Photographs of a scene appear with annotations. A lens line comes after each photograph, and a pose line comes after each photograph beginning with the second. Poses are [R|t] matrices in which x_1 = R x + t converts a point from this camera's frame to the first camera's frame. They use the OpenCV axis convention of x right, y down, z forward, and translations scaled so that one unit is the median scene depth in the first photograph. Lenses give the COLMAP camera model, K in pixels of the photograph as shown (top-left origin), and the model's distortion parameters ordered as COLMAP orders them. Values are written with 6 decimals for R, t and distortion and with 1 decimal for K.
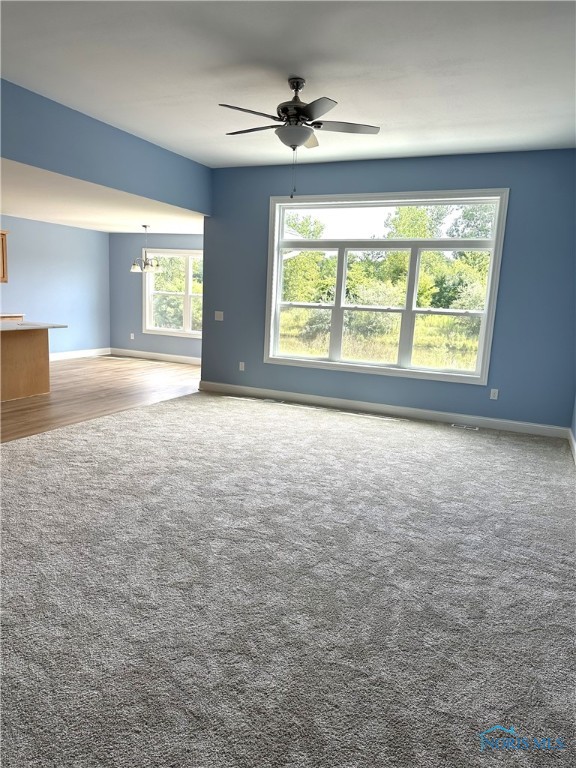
lens RADIAL K [[531.4, 0, 283.8], [0, 531.4, 380.9], [0, 0, 1]] dist [0.125082, -0.222865]
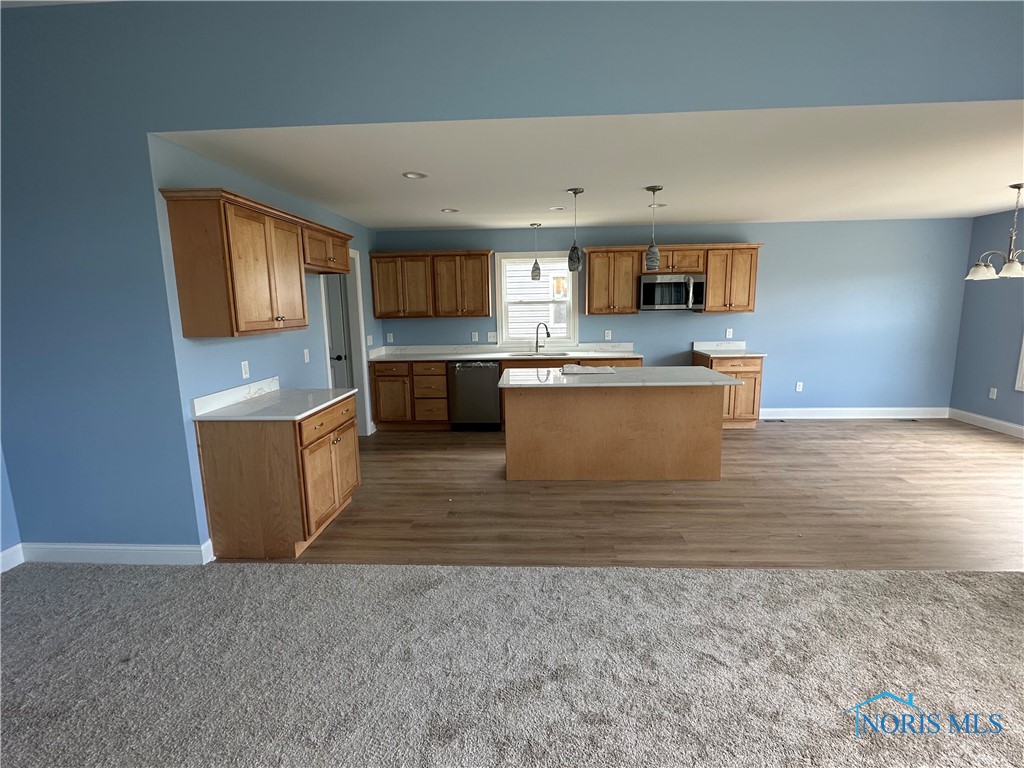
lens RADIAL K [[493.1, 0, 512.7], [0, 493.1, 387.7], [0, 0, 1]] dist [-0.002668, -0.000107]
pose [[0.358378, 0.100093, -0.928195, 0.033844], [-0.116103, 0.991296, 0.062070, -0.153603], [0.926329, 0.085521, 0.366880, 0.850492]]
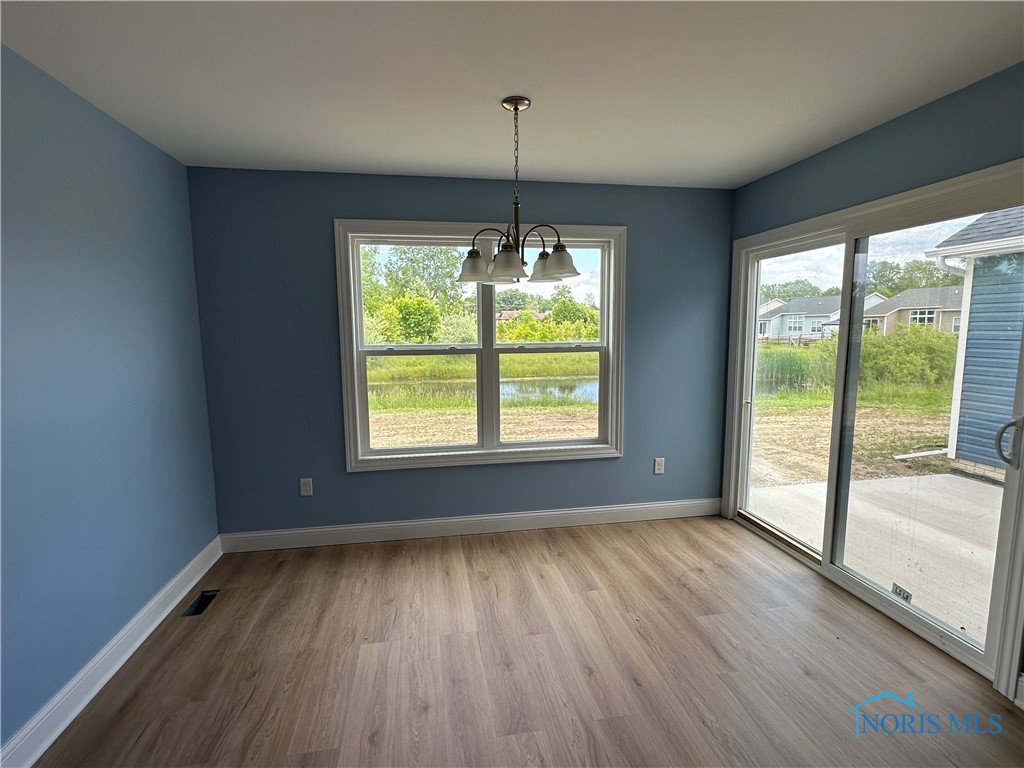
lens RADIAL K [[493.1, 0, 512.7], [0, 493.1, 387.7], [0, 0, 1]] dist [-0.002668, -0.000107]
pose [[0.824028, -0.126037, 0.552351, -0.829584], [0.140803, 0.989911, 0.015823, -0.318732], [-0.548773, 0.064734, 0.833461, 1.664095]]
